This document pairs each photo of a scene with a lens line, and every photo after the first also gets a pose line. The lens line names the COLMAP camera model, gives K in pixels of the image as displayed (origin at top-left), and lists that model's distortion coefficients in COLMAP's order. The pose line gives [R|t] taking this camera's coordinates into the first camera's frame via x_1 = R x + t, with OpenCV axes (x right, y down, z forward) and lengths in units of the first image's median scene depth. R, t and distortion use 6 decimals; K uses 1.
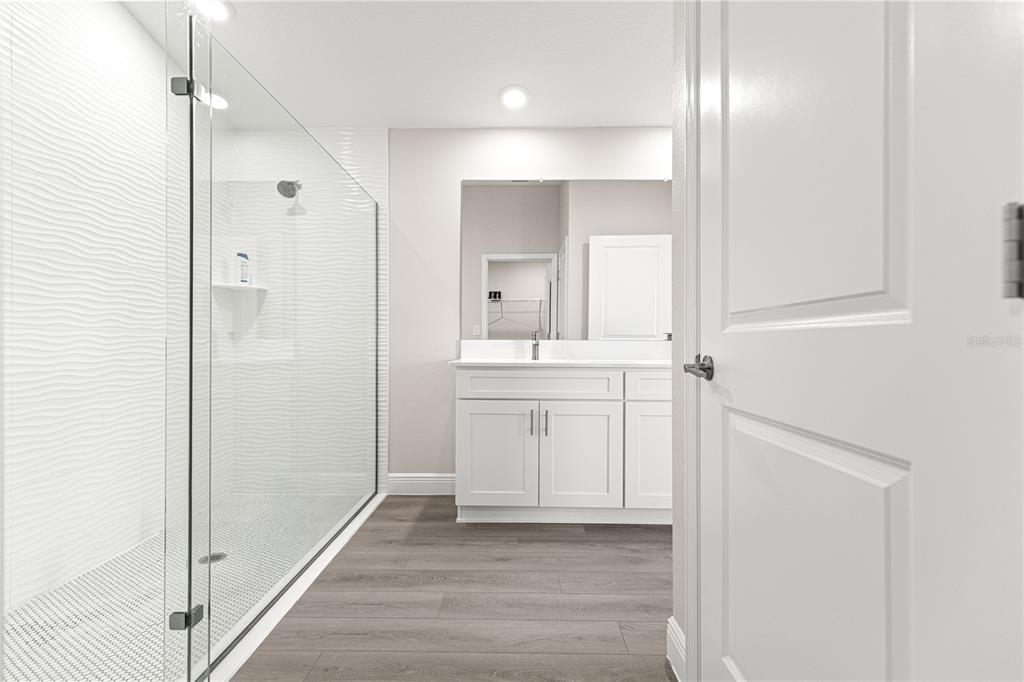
lens RADIAL K [[467.8, 0, 508.1], [0, 467.8, 345.6], [0, 0, 1]] dist [0.006982, -0.000627]
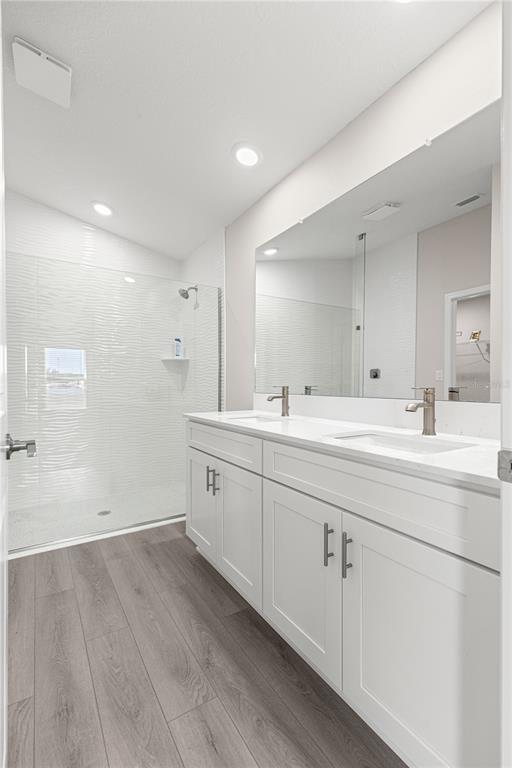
lens RADIAL K [[350.8, 0, 252.2], [0, 350.8, 389.5], [0, 0, 1]] dist [0.006982, -0.000627]
pose [[0.539704, 0.009288, -0.841803, 0.801121], [0.005399, 0.999880, 0.014494, -0.044304], [0.841837, -0.012367, 0.539590, 0.724804]]
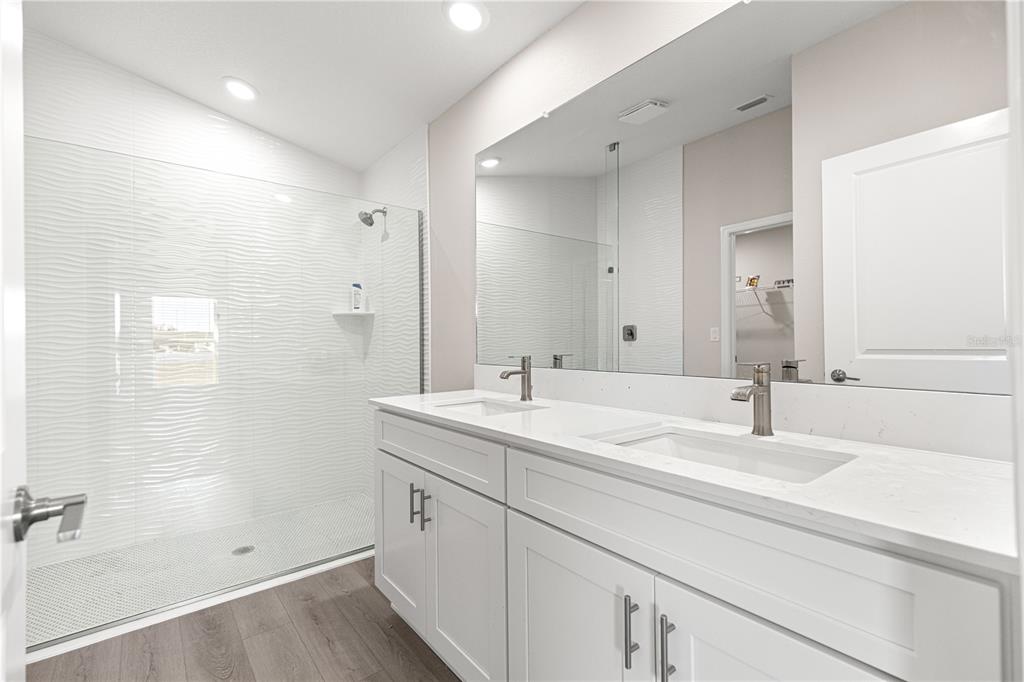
lens RADIAL K [[467.8, 0, 508.0], [0, 467.8, 341.0], [0, 0, 1]] dist [0.006982, -0.000627]
pose [[0.629405, -0.013379, -0.776962, 0.697071], [0.015490, 0.999869, -0.004670, -0.062301], [0.776923, -0.009096, 0.629530, 0.749274]]
